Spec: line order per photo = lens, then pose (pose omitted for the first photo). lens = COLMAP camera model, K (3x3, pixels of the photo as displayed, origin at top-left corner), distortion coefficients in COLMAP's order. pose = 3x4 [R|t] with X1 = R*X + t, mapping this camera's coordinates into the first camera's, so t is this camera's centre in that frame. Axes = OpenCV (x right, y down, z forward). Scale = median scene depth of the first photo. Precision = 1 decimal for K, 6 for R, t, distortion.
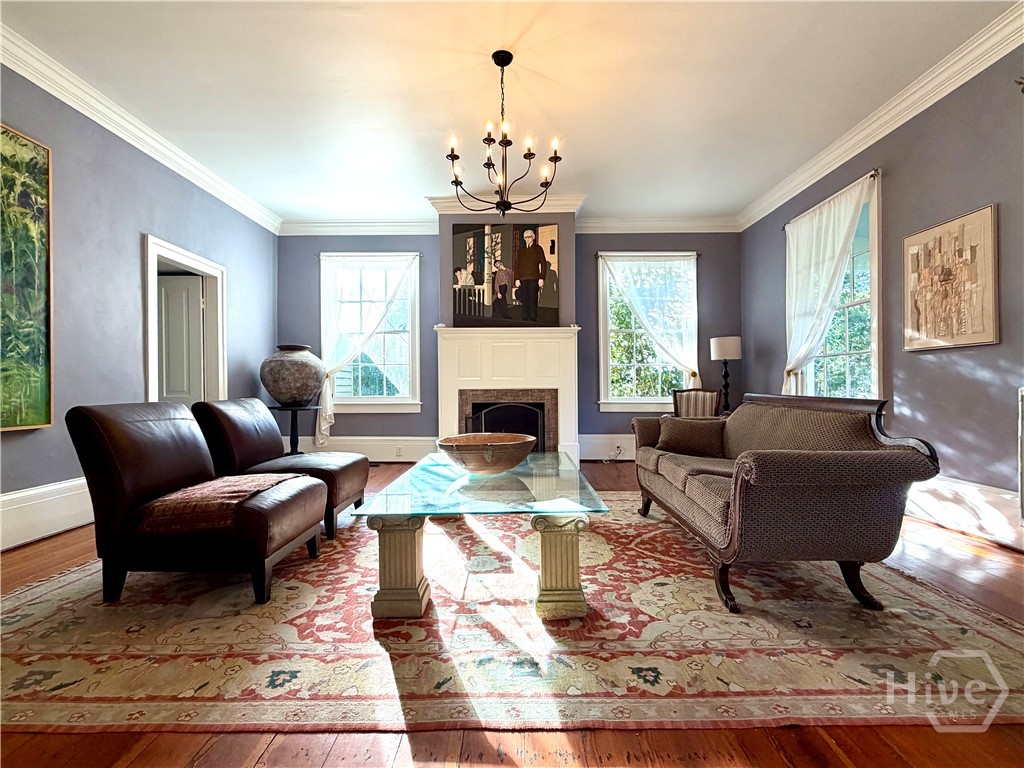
lens RADIAL K [[500.6, 0, 514.4], [0, 500.6, 387.0], [0, 0, 1]] dist [0.002795, -0.002303]
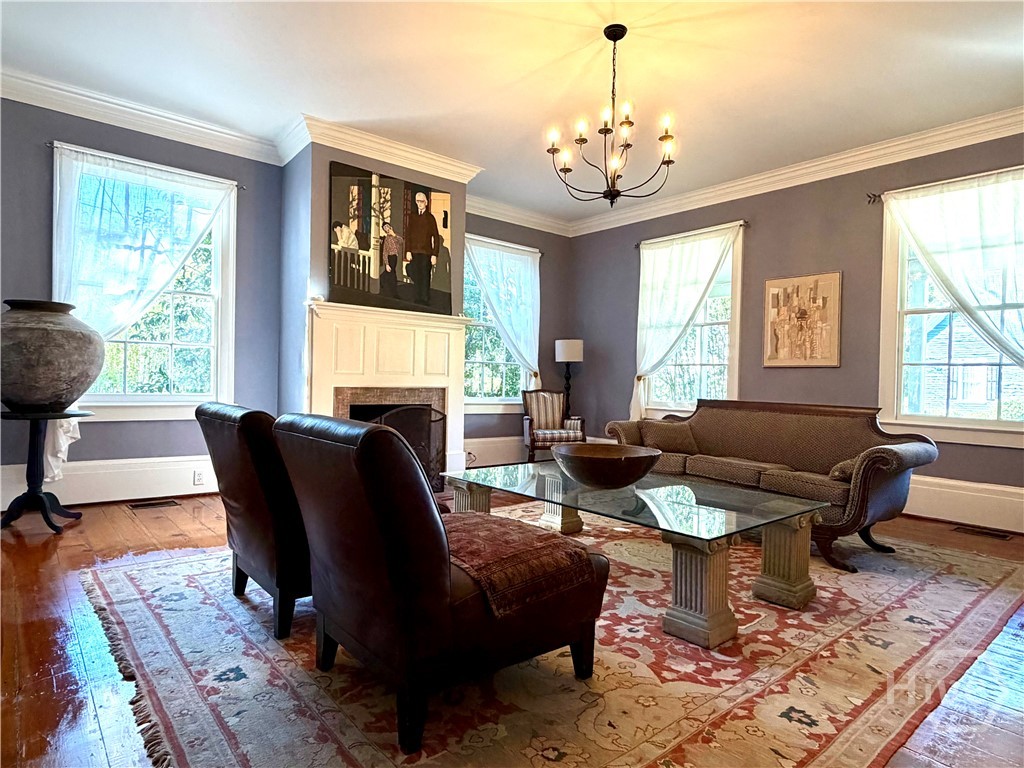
lens RADIAL K [[599.3, 0, 510.8], [0, 599.3, 384.3], [0, 0, 1]] dist [0.002991, -0.000406]
pose [[0.759215, 0.019991, 0.650533, -0.529921], [-0.026028, 0.999661, -0.000344, -0.005546], [-0.650320, -0.016671, 0.759478, 0.171093]]
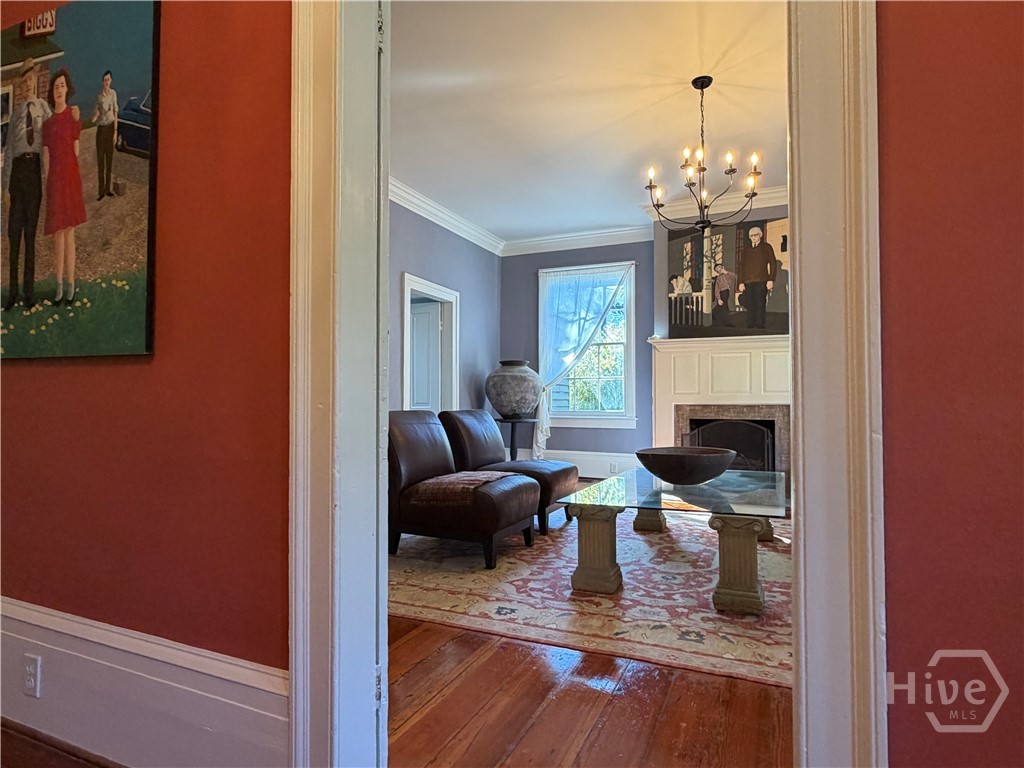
lens RADIAL K [[599.3, 0, 506.4], [0, 599.3, 386.0], [0, 0, 1]] dist [0.002991, -0.000406]
pose [[0.910414, -0.002269, -0.413691, 0.072547], [-0.009230, 0.999625, -0.025795, 0.002770], [0.413595, 0.027303, 0.910052, -0.168106]]
